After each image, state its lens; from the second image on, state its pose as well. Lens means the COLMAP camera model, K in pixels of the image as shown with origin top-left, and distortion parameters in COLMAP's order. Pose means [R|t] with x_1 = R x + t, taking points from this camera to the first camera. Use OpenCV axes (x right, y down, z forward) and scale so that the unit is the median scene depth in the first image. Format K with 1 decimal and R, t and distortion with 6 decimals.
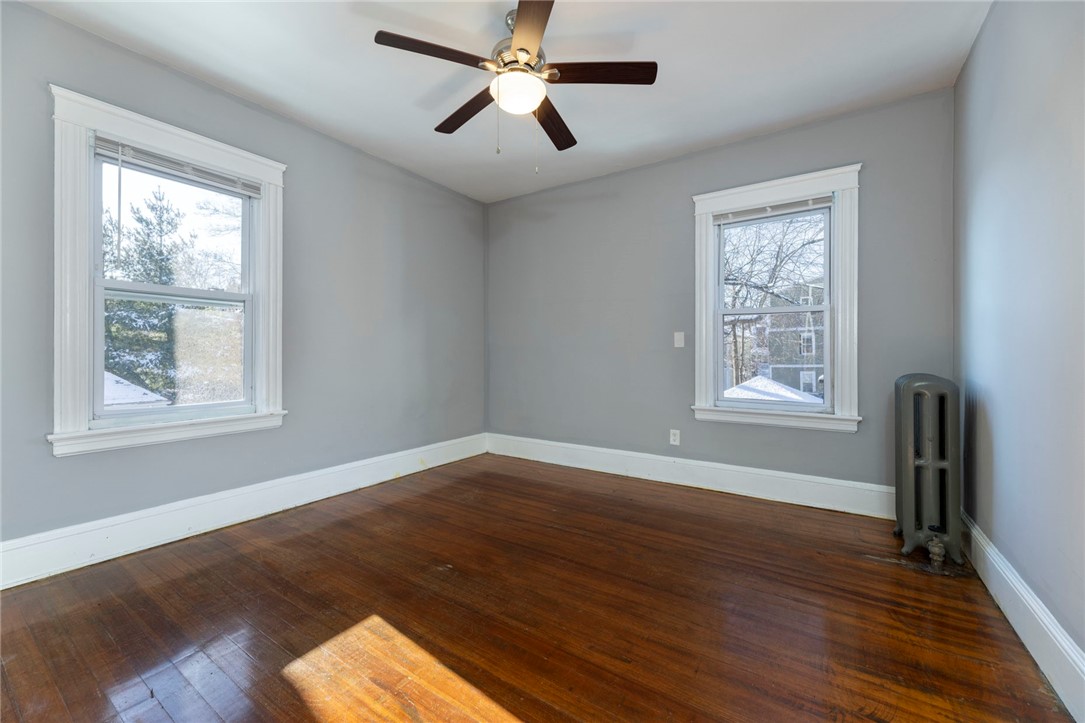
lens RADIAL K [[432.5, 0, 543.4], [0, 432.5, 357.7], [0, 0, 1]] dist [0.000876, -0.000055]
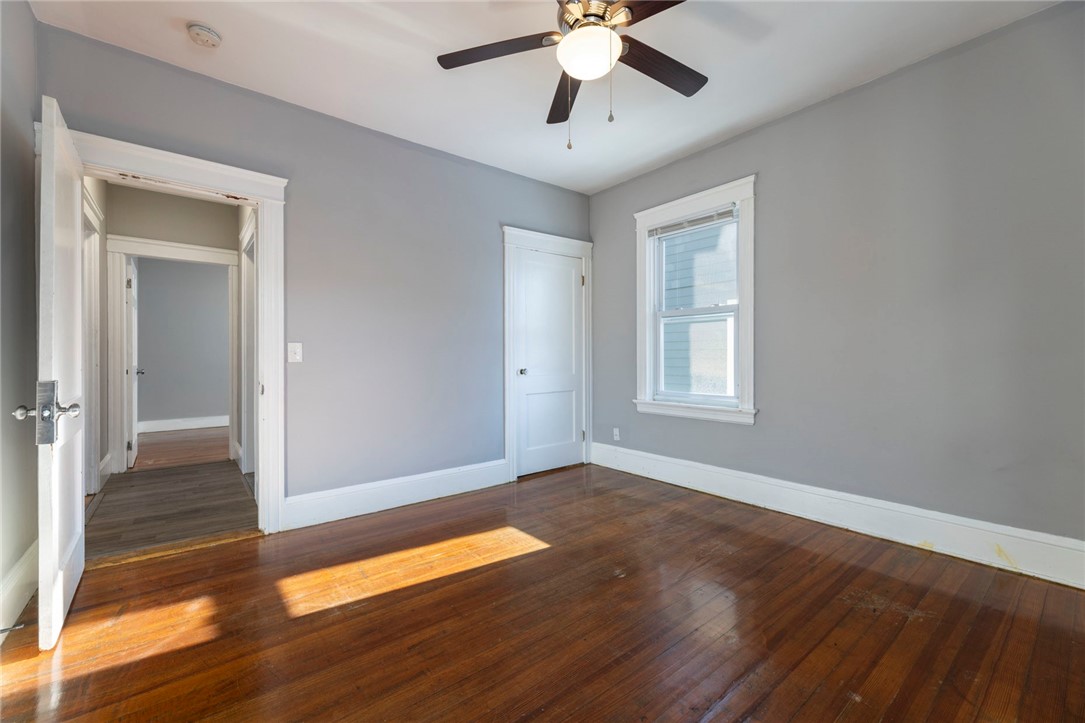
lens RADIAL K [[439.7, 0, 539.0], [0, 439.7, 359.5], [0, 0, 1]] dist [0.000158, 0.000058]
pose [[-0.303257, 0.005445, -0.952893, 0.735046], [-0.004146, 0.999967, 0.007033, -0.007208], [0.952900, 0.006083, -0.303224, 1.063706]]
